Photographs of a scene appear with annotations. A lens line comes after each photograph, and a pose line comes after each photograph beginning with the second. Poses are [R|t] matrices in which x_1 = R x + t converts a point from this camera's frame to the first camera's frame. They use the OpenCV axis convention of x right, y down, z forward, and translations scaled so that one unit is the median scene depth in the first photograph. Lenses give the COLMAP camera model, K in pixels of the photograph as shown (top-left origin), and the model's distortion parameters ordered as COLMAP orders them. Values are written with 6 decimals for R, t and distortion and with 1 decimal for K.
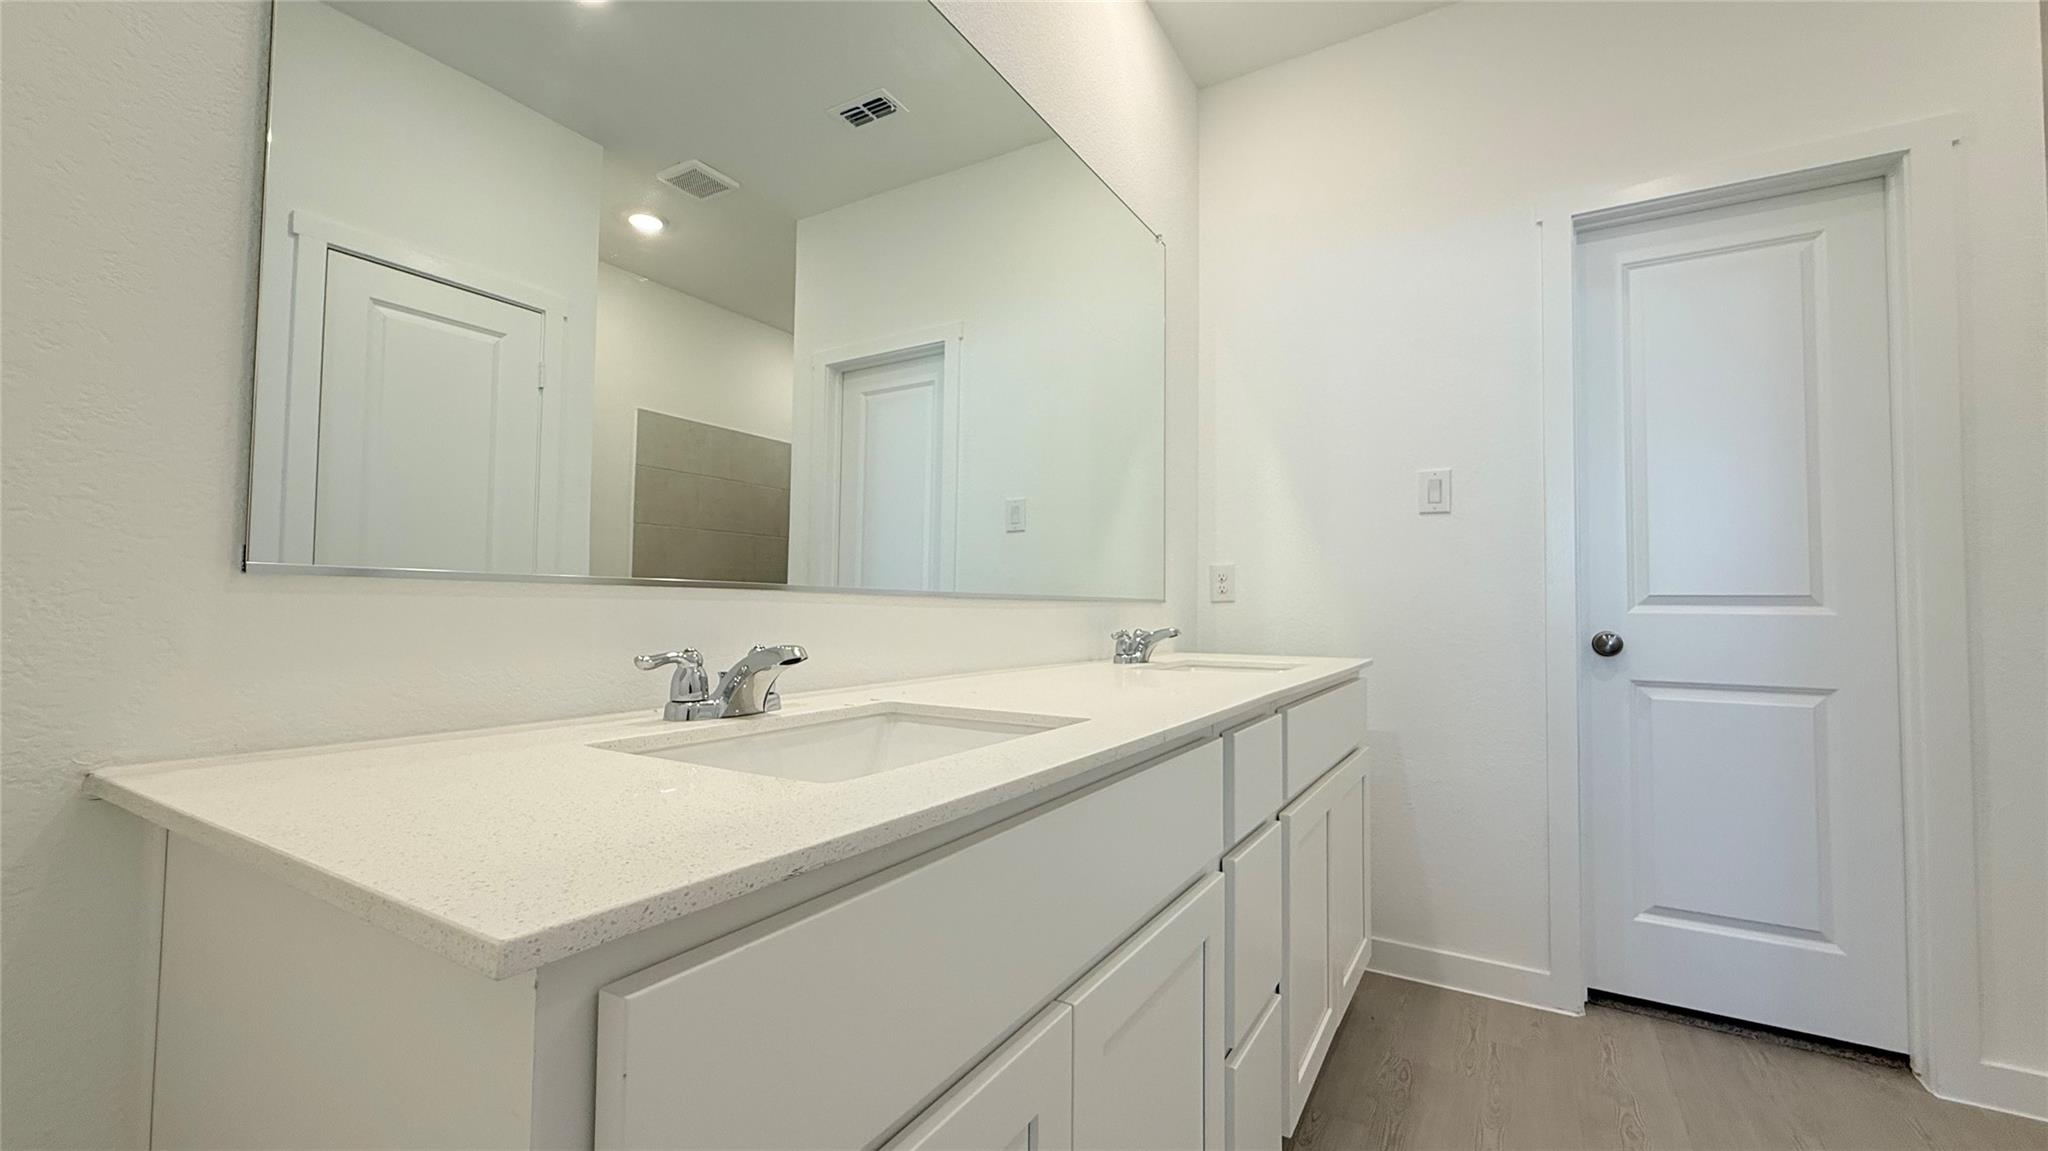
lens RADIAL K [[823.2, 0, 1022.2], [0, 823.2, 574.9], [0, 0, 1]] dist [0.004176, -0.000786]
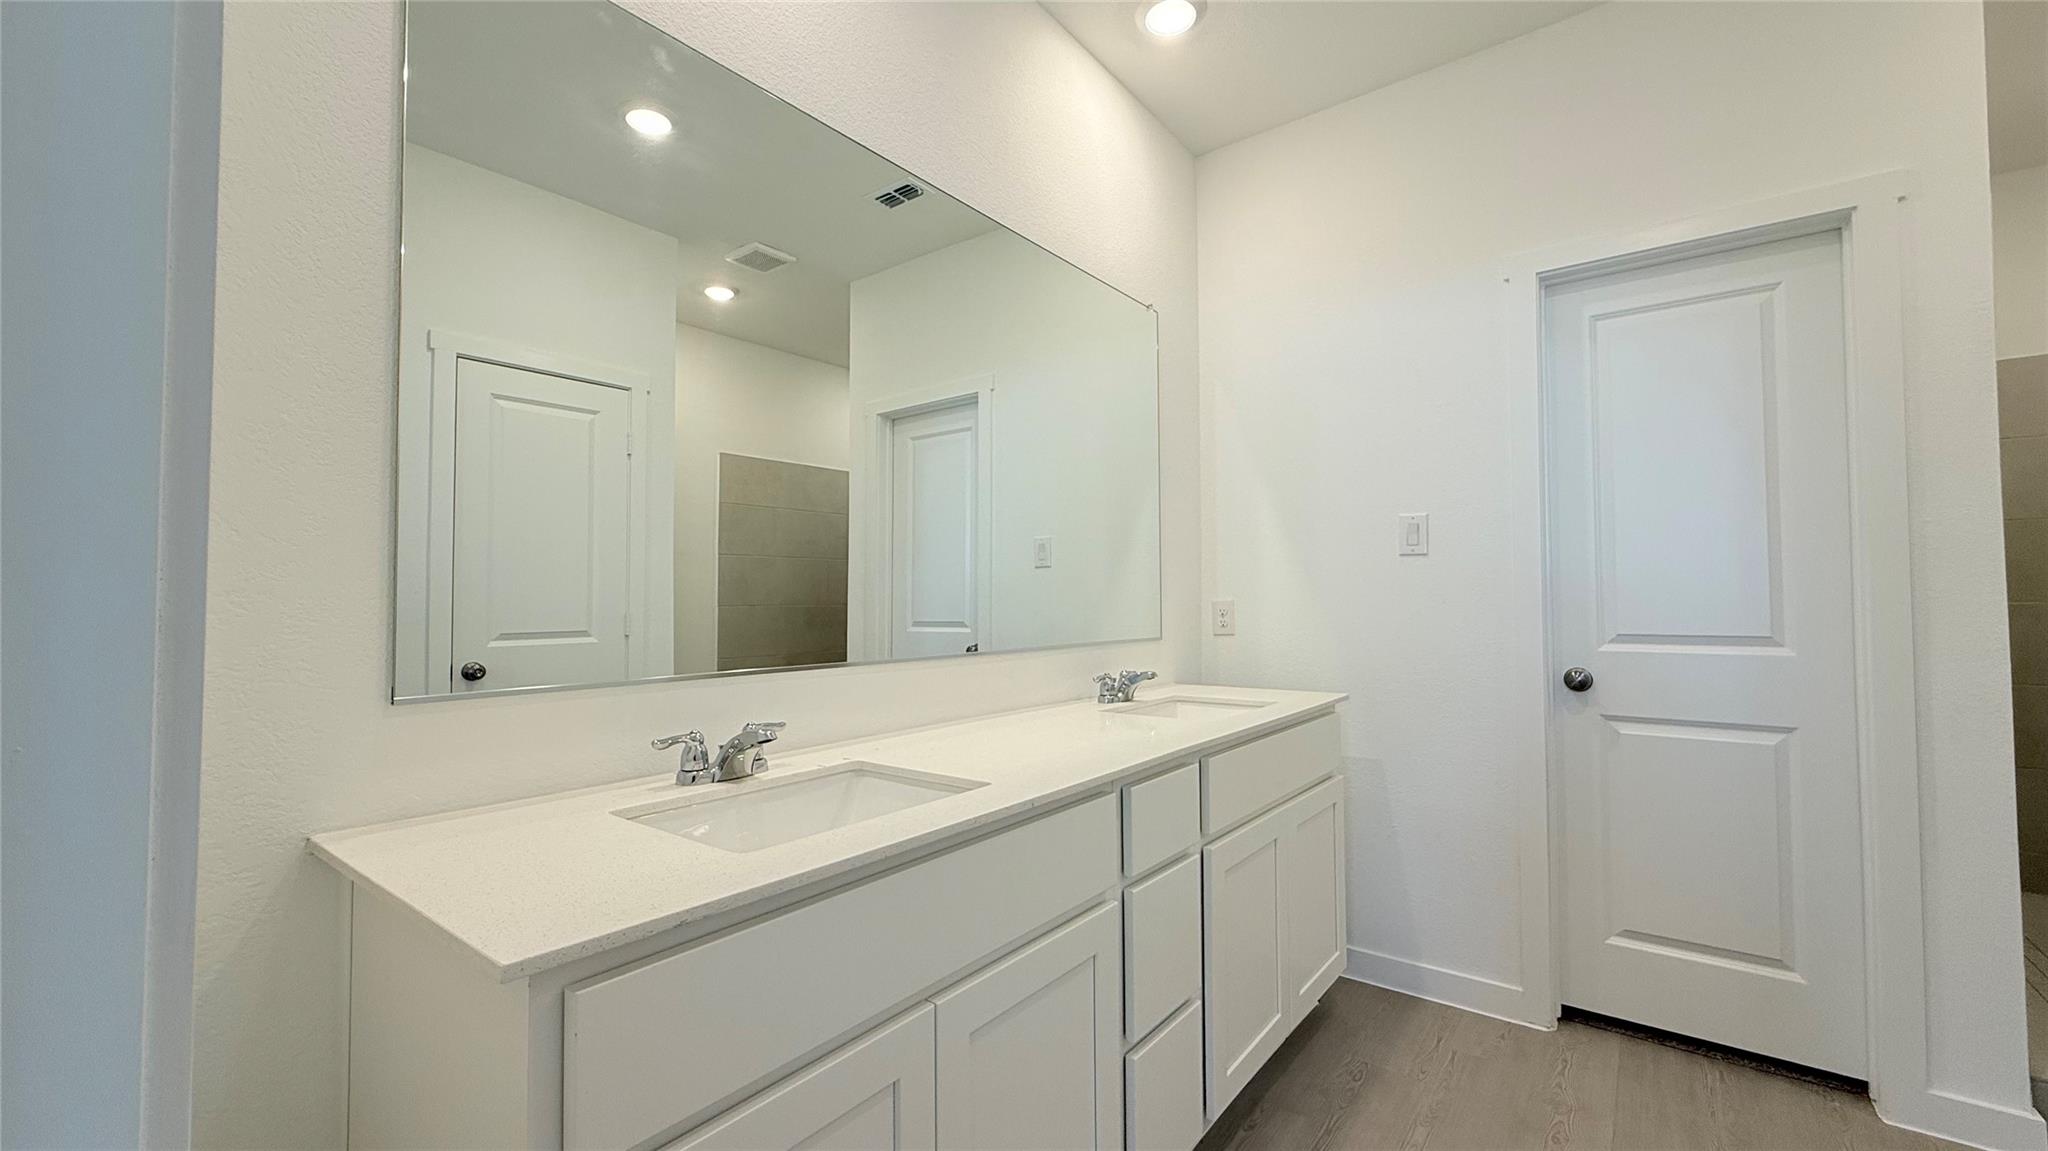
lens RADIAL K [[823.2, 0, 1022.2], [0, 823.2, 574.9], [0, 0, 1]] dist [0.004176, -0.000786]
pose [[0.993134, -0.019731, -0.115303, 0.142214], [0.020814, 0.999750, 0.008198, -0.080586], [0.115113, -0.010541, 0.993297, -0.136918]]
